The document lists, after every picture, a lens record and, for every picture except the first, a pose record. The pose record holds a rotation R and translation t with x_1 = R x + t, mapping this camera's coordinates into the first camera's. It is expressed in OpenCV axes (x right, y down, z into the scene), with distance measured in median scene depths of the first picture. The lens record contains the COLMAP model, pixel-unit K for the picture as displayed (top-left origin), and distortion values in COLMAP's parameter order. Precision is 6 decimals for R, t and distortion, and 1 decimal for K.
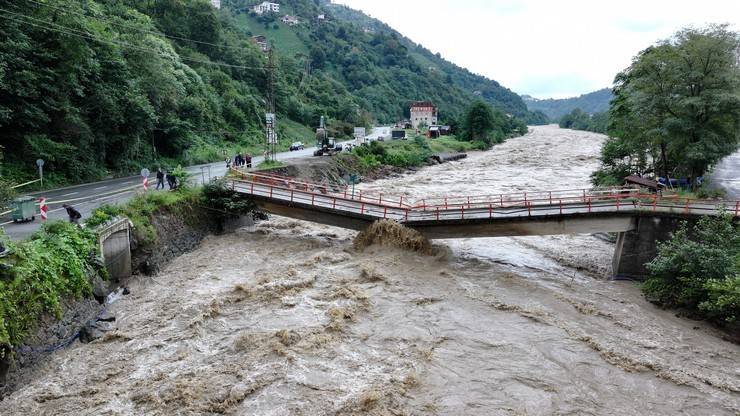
lens RADIAL K [[520.2, 0, 370.0], [0, 520.2, 208.0], [0, 0, 1]] dist [0.004596, 0.004600]
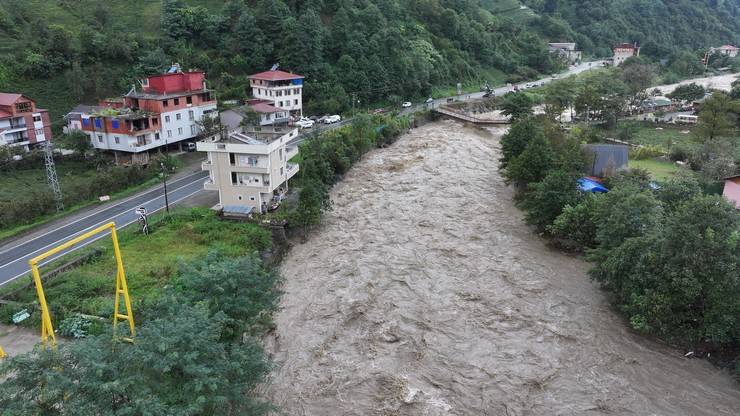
lens RADIAL K [[520.2, 0, 370.0], [0, 520.2, 208.0], [0, 0, 1]] dist [0.004596, 0.004600]
pose [[0.886887, 0.155478, -0.435037, 0.612751], [-0.082881, 0.979937, 0.181255, 0.007540], [0.454490, -0.124696, 0.881980, -1.538957]]
